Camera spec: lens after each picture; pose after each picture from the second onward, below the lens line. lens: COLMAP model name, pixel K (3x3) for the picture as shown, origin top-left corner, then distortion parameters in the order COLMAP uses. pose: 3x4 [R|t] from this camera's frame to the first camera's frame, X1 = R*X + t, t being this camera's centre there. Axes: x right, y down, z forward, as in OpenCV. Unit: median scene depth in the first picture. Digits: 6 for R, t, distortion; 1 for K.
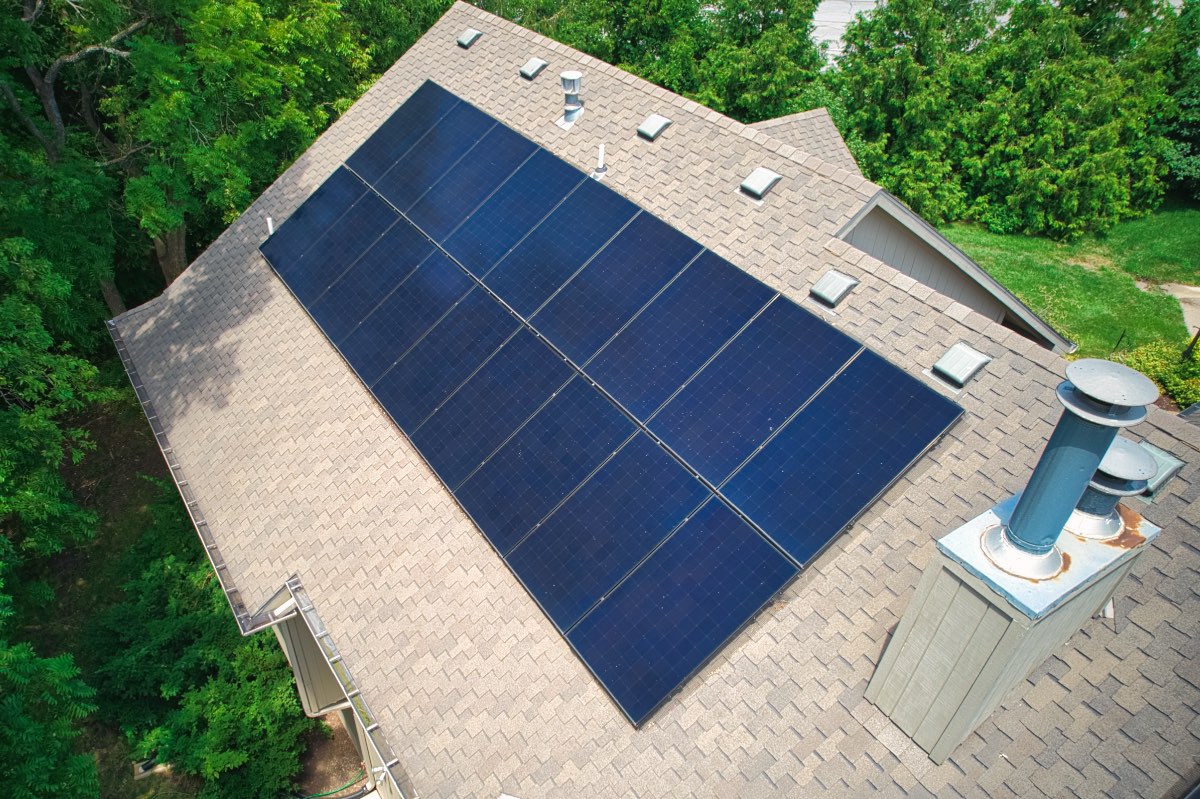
lens RADIAL K [[820.8, 0, 600.0], [0, 820.8, 399.5], [0, 0, 1]] dist [-0.042505, -0.000650]
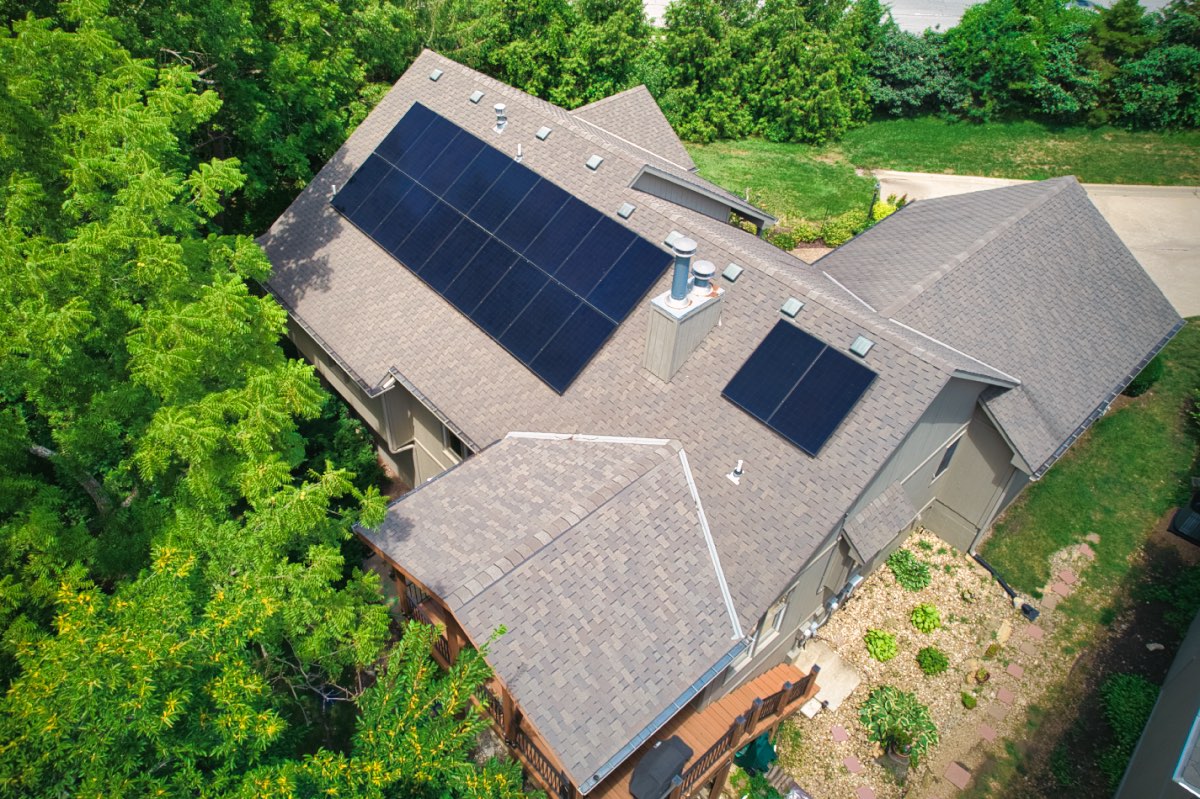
lens RADIAL K [[820.8, 0, 600.0], [0, 820.8, 399.5], [0, 0, 1]] dist [-0.042505, -0.000650]
pose [[0.990300, -0.102766, 0.093519, -0.028395], [0.088588, 0.985482, 0.144838, 0.021833], [-0.107046, -0.135149, 0.985026, -0.587076]]
